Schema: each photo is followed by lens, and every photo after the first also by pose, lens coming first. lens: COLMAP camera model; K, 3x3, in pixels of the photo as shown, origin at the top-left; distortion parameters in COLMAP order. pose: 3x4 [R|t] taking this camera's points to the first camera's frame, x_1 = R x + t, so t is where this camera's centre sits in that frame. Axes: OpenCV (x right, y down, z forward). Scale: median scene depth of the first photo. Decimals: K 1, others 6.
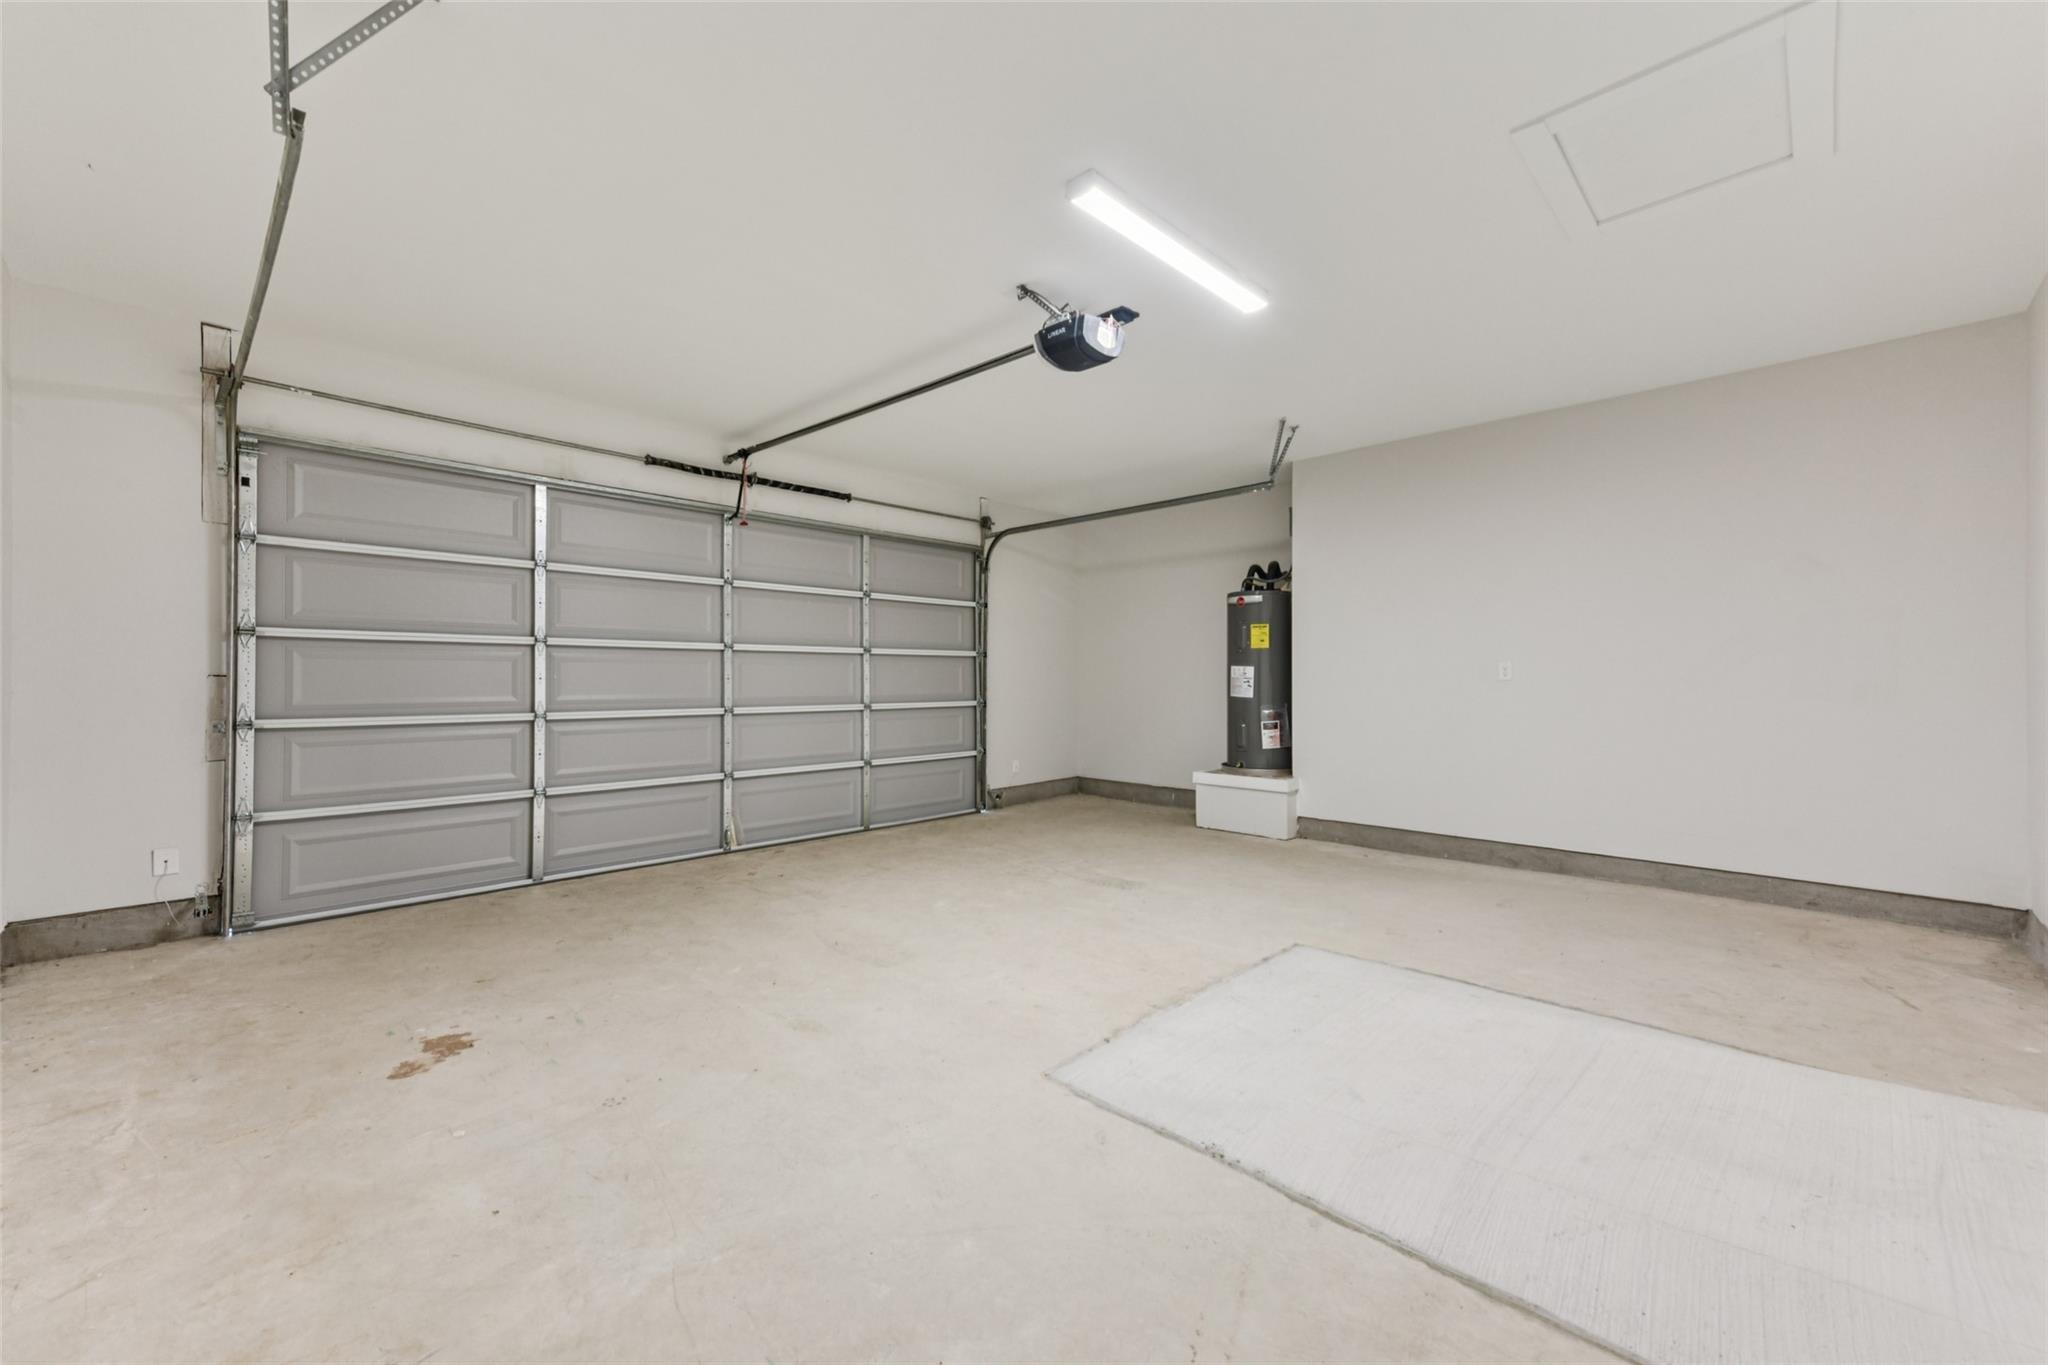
lens RADIAL K [[912.7, 0, 1017.5], [0, 912.7, 675.4], [0, 0, 1]] dist [0.000232, 0.000045]
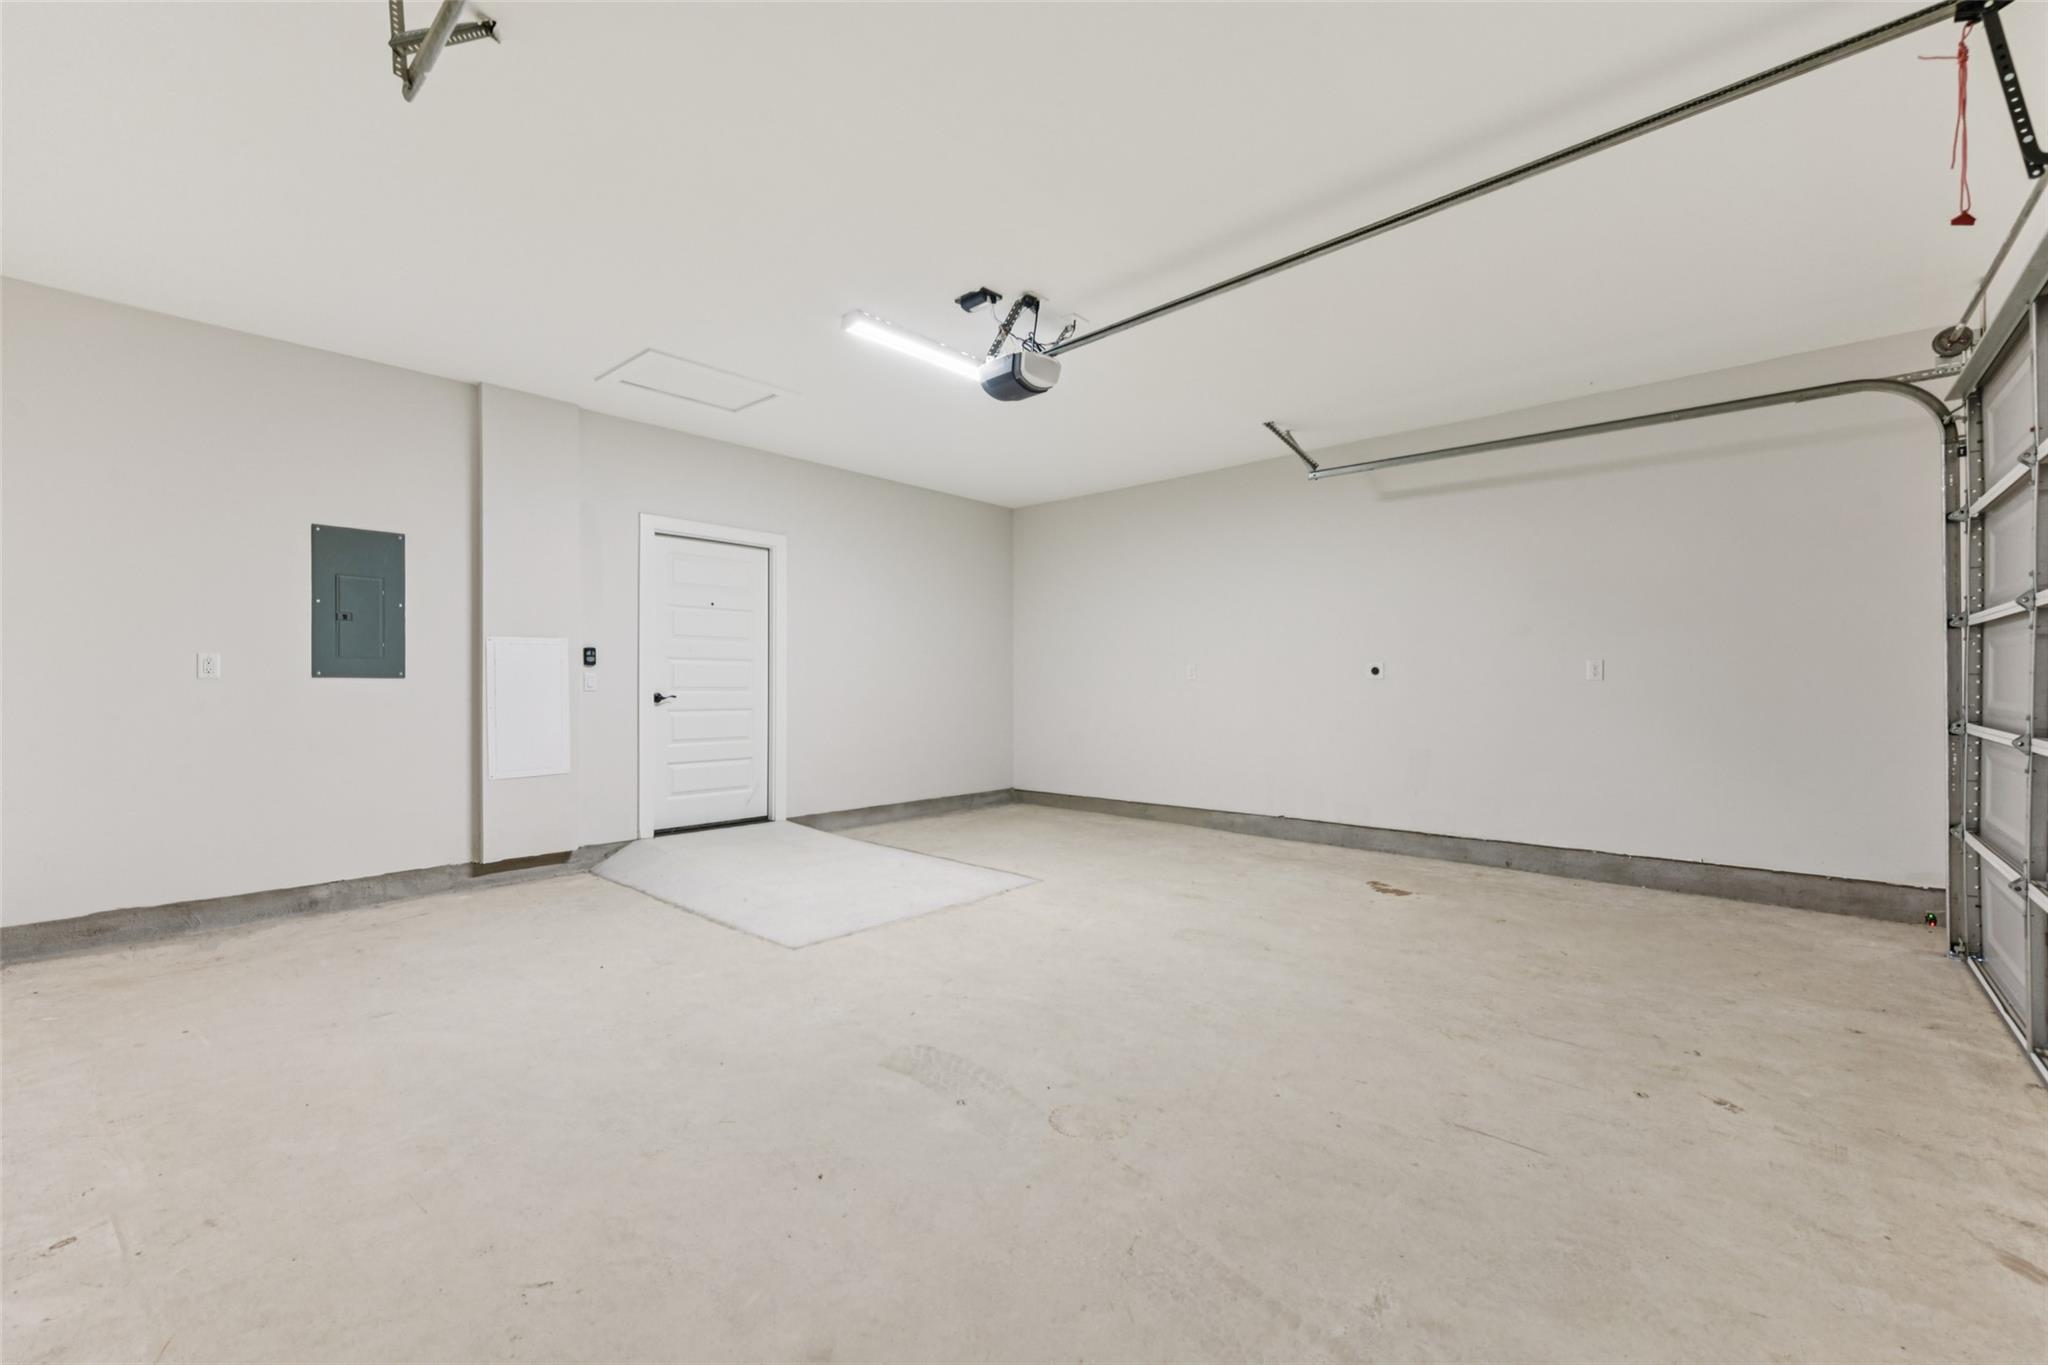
lens RADIAL K [[912.7, 0, 1017.5], [0, 912.7, 675.4], [0, 0, 1]] dist [0.000232, 0.000045]
pose [[-0.999385, 0.003454, -0.034887, 0.108616], [0.003562, 0.999989, -0.003044, 0.005246], [0.034876, -0.003167, -0.999387, 2.131519]]
